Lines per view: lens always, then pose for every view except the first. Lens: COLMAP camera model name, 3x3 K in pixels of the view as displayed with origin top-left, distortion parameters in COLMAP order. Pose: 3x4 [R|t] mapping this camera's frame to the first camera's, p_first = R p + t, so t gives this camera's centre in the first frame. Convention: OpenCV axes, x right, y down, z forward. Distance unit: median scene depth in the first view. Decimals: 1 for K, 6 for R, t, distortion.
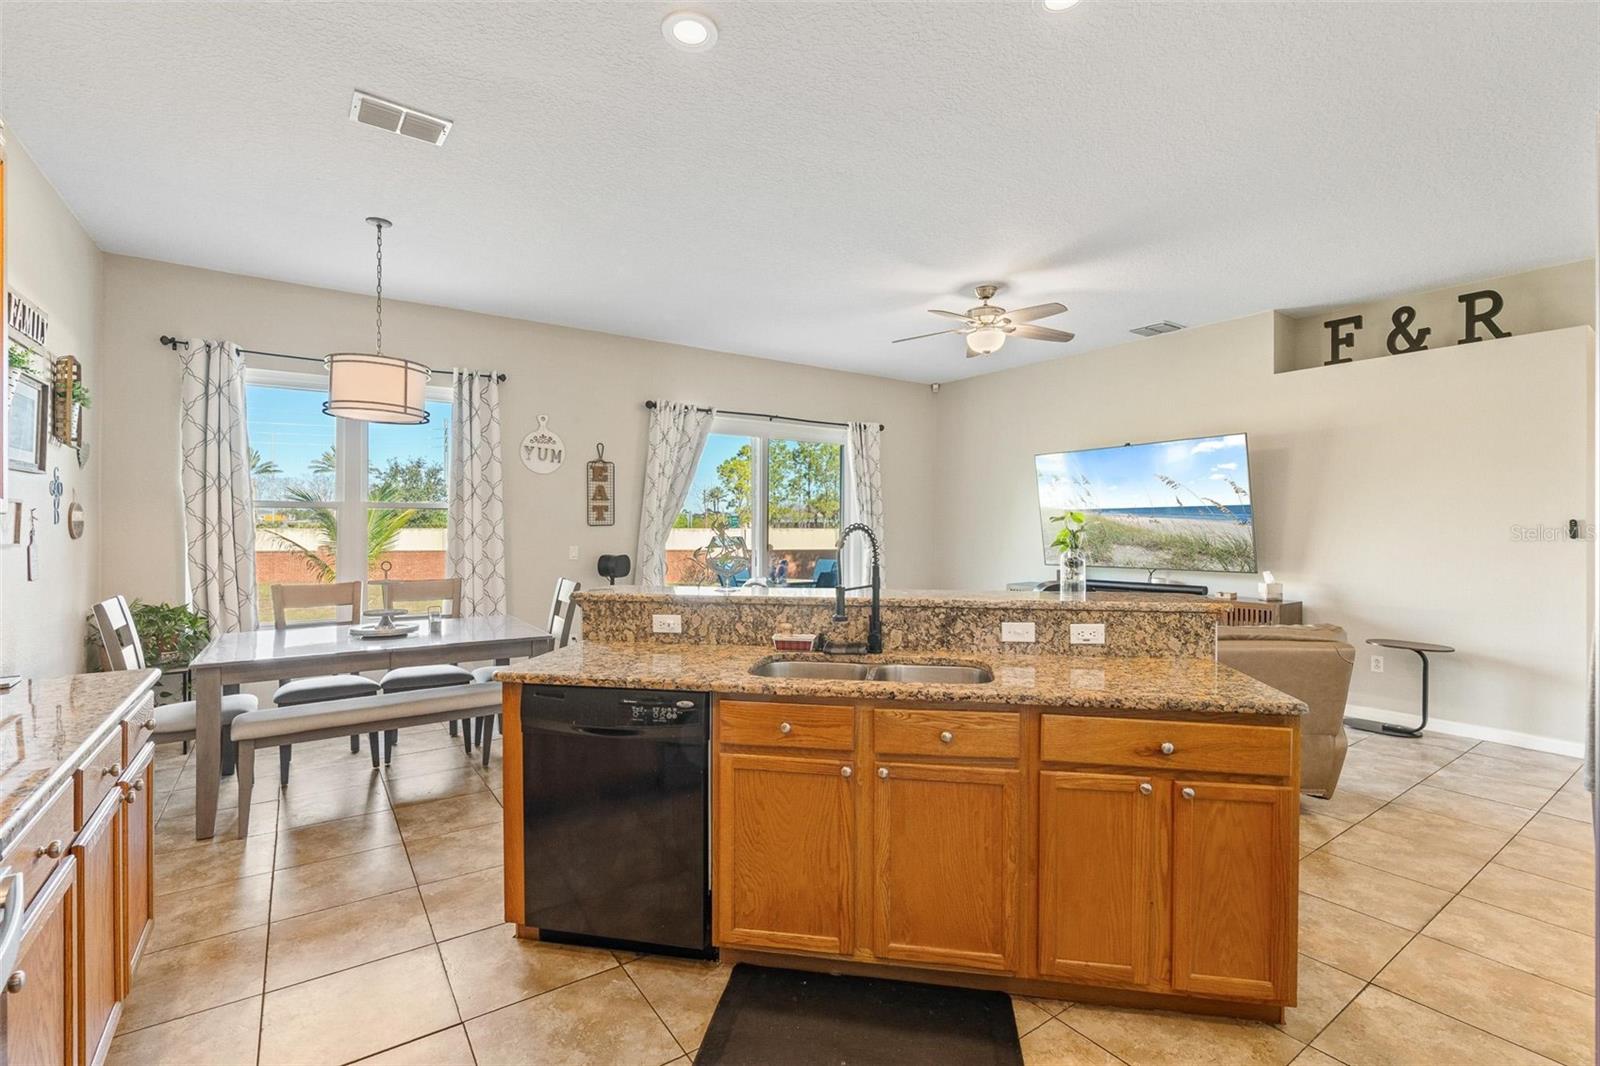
lens RADIAL K [[721.8, 0, 796.5], [0, 721.8, 528.3], [0, 0, 1]] dist [-0.005711, 0.001991]
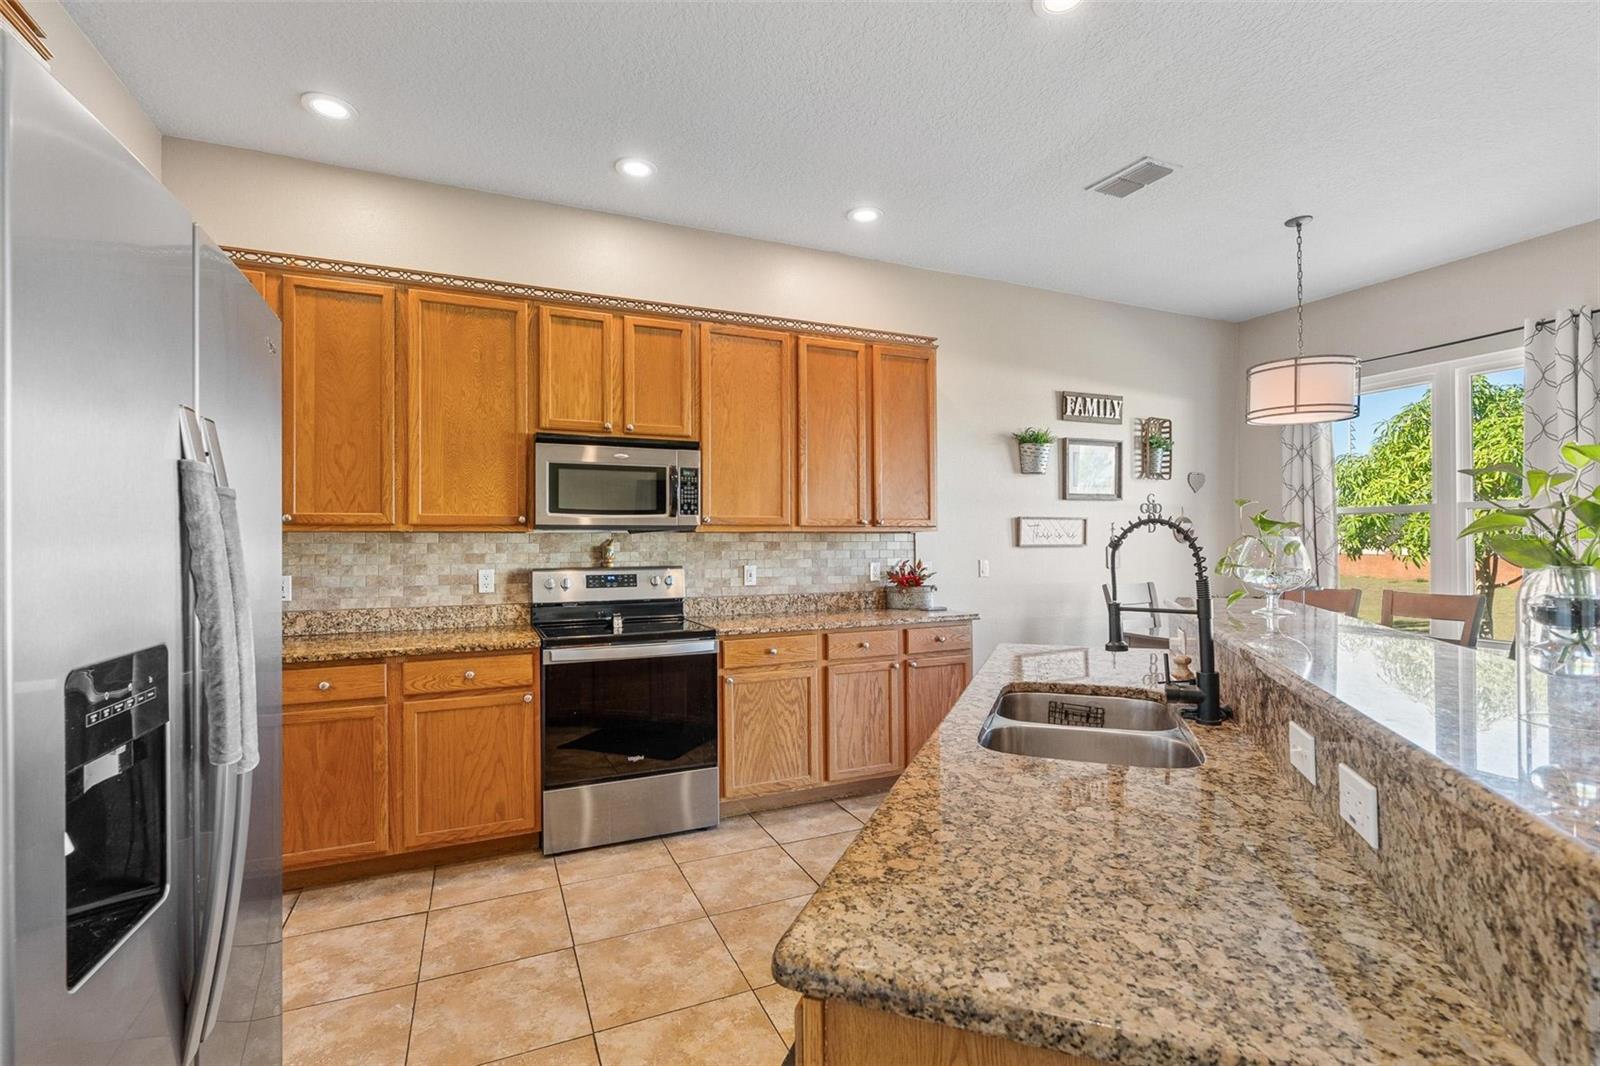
lens RADIAL K [[721.8, 0, 790.5], [0, 721.8, 533.7], [0, 0, 1]] dist [-0.005711, 0.001991]
pose [[-0.194418, -0.012263, -0.980842, 0.372504], [0.002668, 0.999912, -0.013031, 0.009213], [0.980915, -0.005151, -0.194369, 0.367365]]
